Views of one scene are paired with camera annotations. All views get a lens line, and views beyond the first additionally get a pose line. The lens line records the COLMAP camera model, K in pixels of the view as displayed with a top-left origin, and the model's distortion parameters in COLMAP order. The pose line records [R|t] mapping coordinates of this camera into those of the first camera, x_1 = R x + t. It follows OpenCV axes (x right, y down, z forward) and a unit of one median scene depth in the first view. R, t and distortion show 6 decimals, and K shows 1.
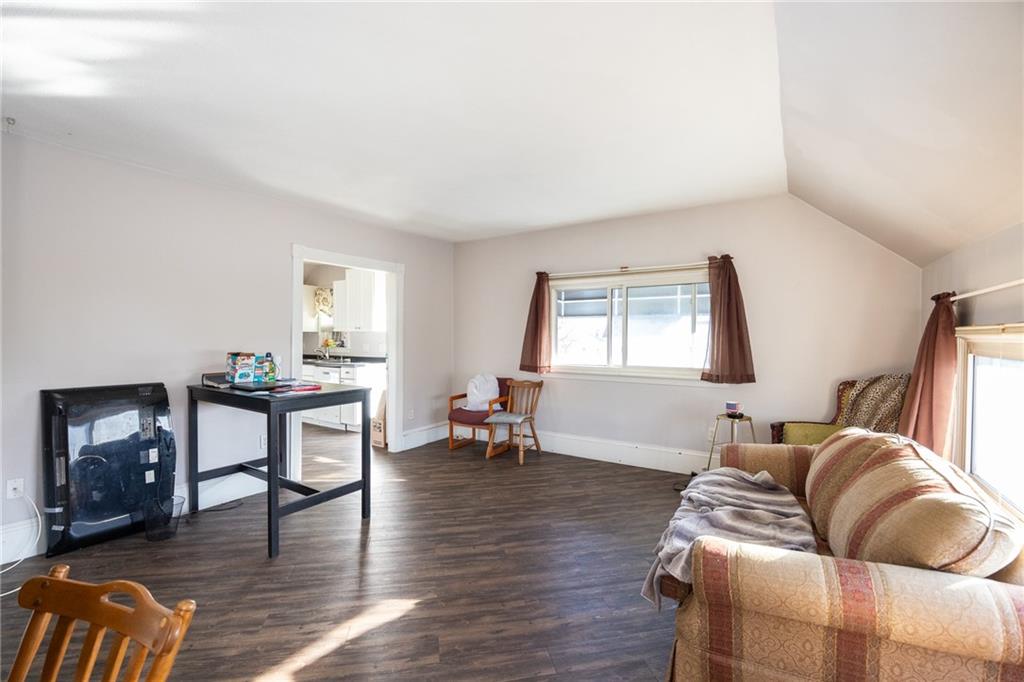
lens RADIAL K [[438.3, 0, 512.0], [0, 438.3, 341.0], [0, 0, 1]] dist [-0.003471, -0.000094]
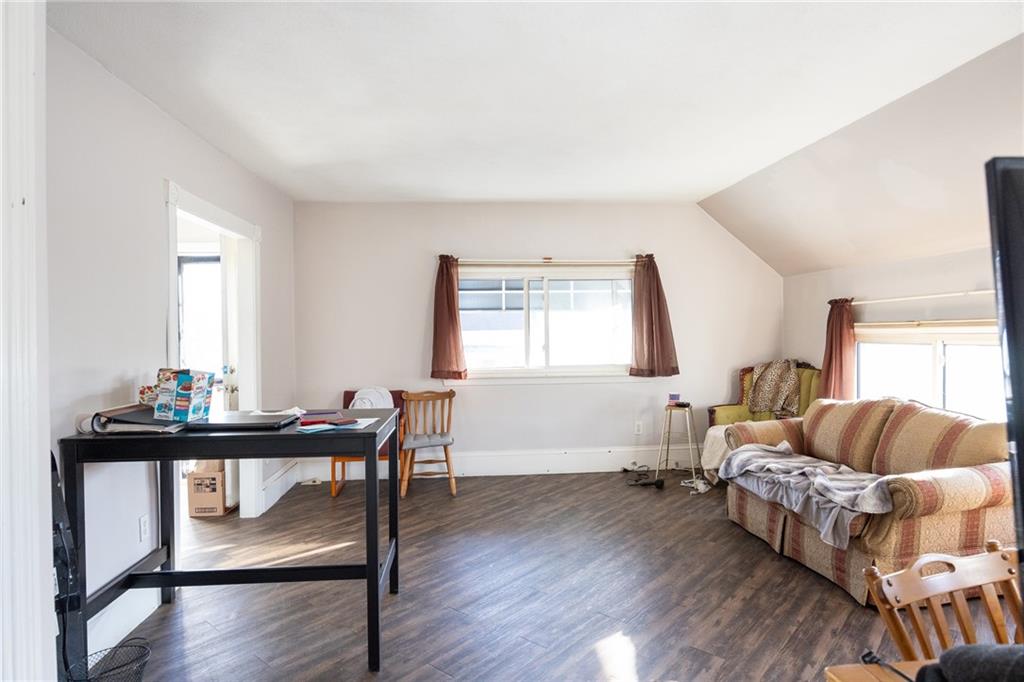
lens RADIAL K [[575.7, 0, 512.0], [0, 575.7, 341.0], [0, 0, 1]] dist [0.000871, -0.000711]
pose [[0.788333, -0.020012, 0.614923, -0.550324], [0.020396, 0.999772, 0.006388, -0.004488], [-0.614911, 0.007506, 0.788561, 0.105508]]
